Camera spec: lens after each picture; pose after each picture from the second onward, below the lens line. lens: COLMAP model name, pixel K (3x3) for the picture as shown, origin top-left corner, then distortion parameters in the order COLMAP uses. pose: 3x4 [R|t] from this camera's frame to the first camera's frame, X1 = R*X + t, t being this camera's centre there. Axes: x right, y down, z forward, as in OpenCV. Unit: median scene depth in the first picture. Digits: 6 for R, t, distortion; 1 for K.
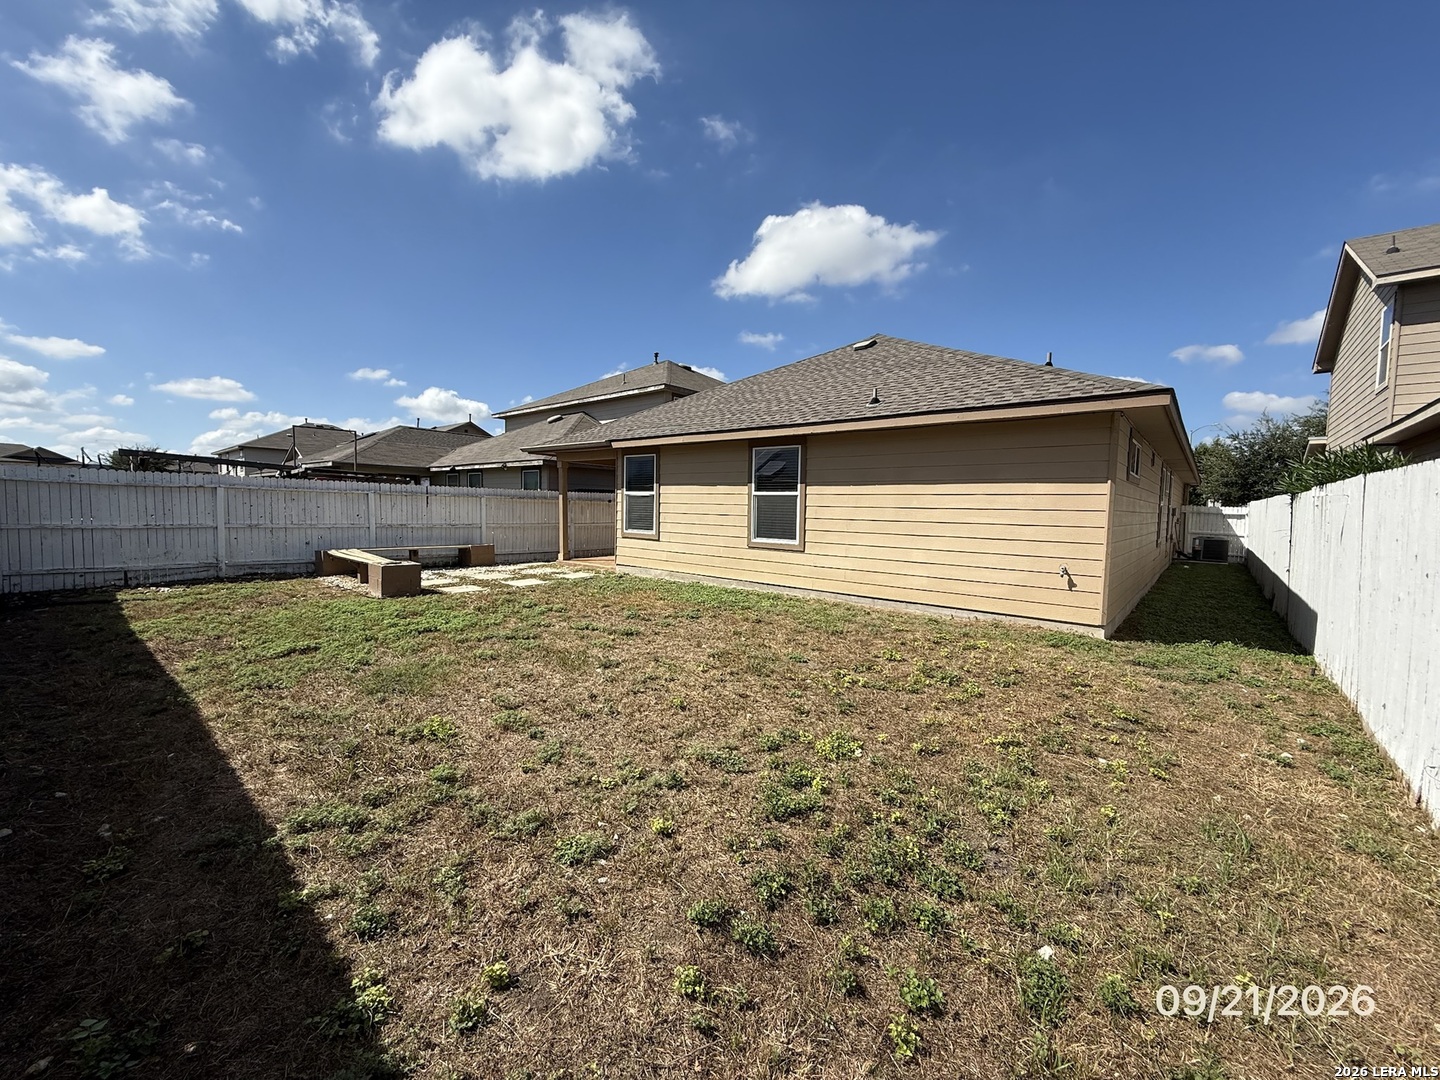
lens RADIAL K [[571.4, 0, 720.2], [0, 571.4, 544.4], [0, 0, 1]] dist [0.000339, 0.000597]
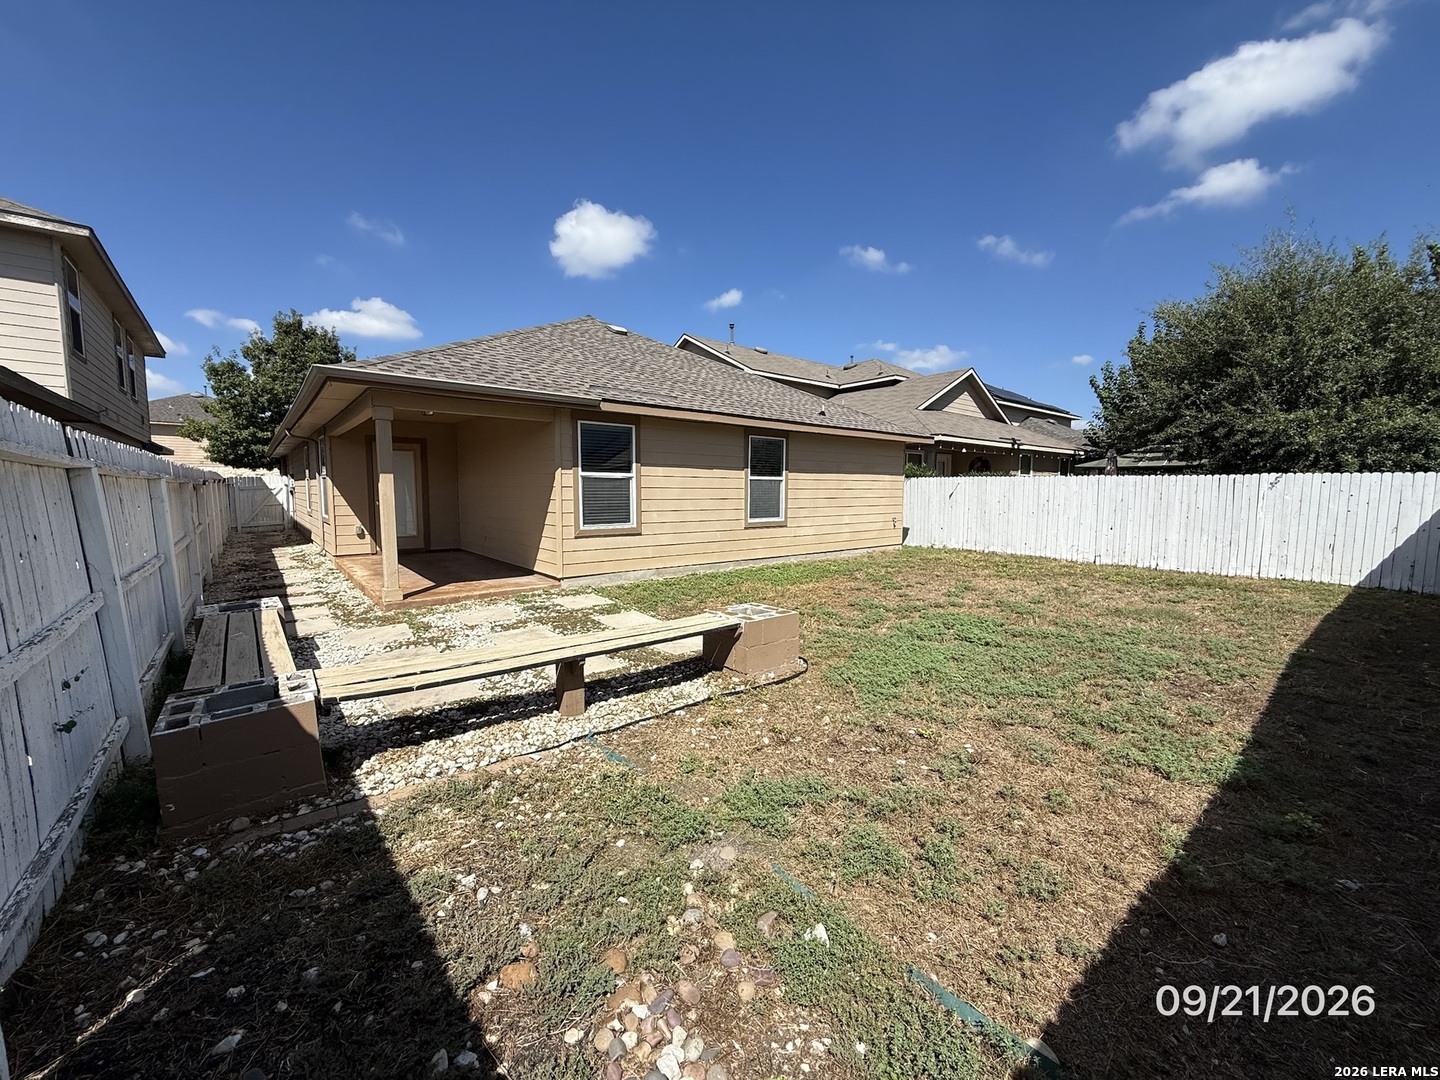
lens RADIAL K [[571.4, 0, 722.1], [0, 571.4, 543.1], [0, 0, 1]] dist [0.000339, 0.000597]
pose [[0.167373, -0.113595, 0.979328, -1.006241], [0.063795, 0.992506, 0.104220, -0.081710], [-0.983828, 0.045033, 0.173365, 0.859868]]
